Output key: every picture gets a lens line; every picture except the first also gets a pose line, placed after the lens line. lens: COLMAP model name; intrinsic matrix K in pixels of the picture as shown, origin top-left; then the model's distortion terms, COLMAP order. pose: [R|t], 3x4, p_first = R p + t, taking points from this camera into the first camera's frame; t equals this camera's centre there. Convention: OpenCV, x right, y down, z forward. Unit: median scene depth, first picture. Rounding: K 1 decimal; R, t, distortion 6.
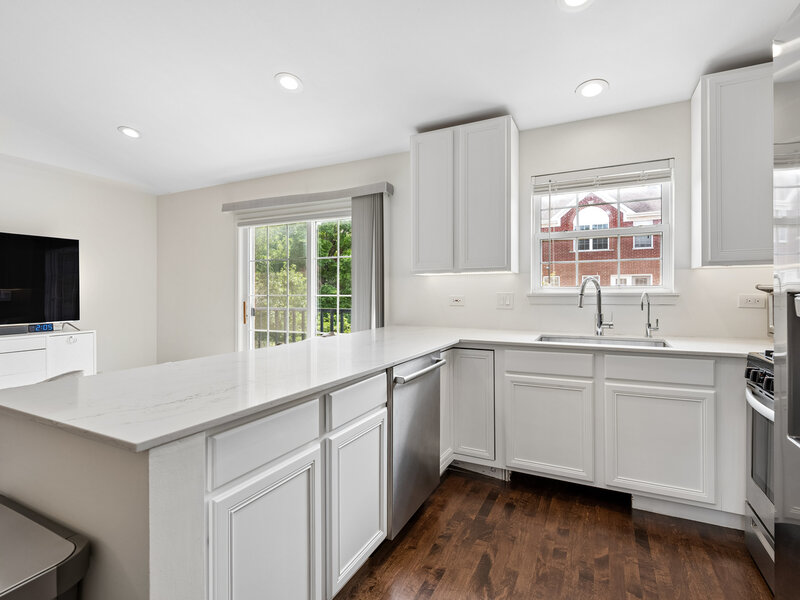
lens RADIAL K [[400.3, 0, 398.9], [0, 400.3, 295.8], [0, 0, 1]] dist [-0.012352, -0.000157]
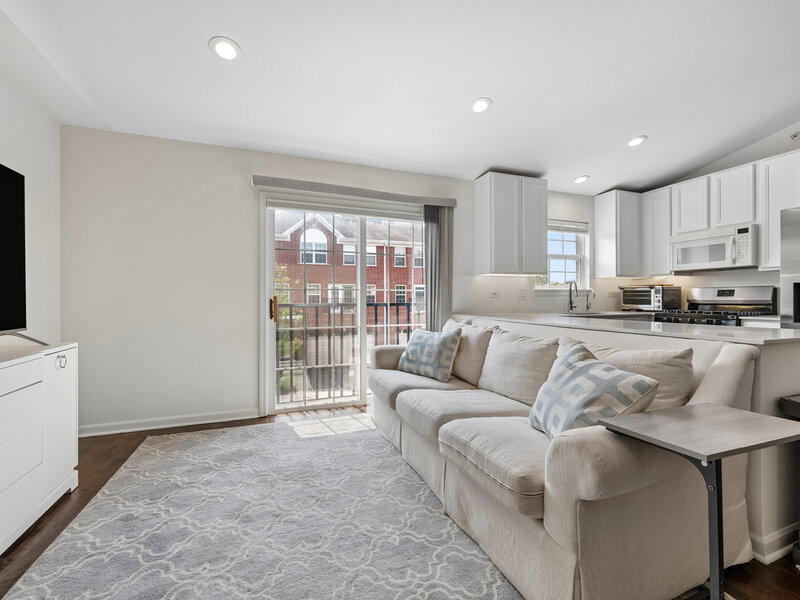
lens RADIAL K [[359.4, 0, 402.2], [0, 359.4, 298.9], [0, 0, 1]] dist [-0.005125, -0.000301]
pose [[0.670202, 0.002122, 0.742176, -0.163371], [0.006188, 0.999945, -0.008447, 0.005995], [-0.742153, 0.010254, 0.670152, 0.061819]]
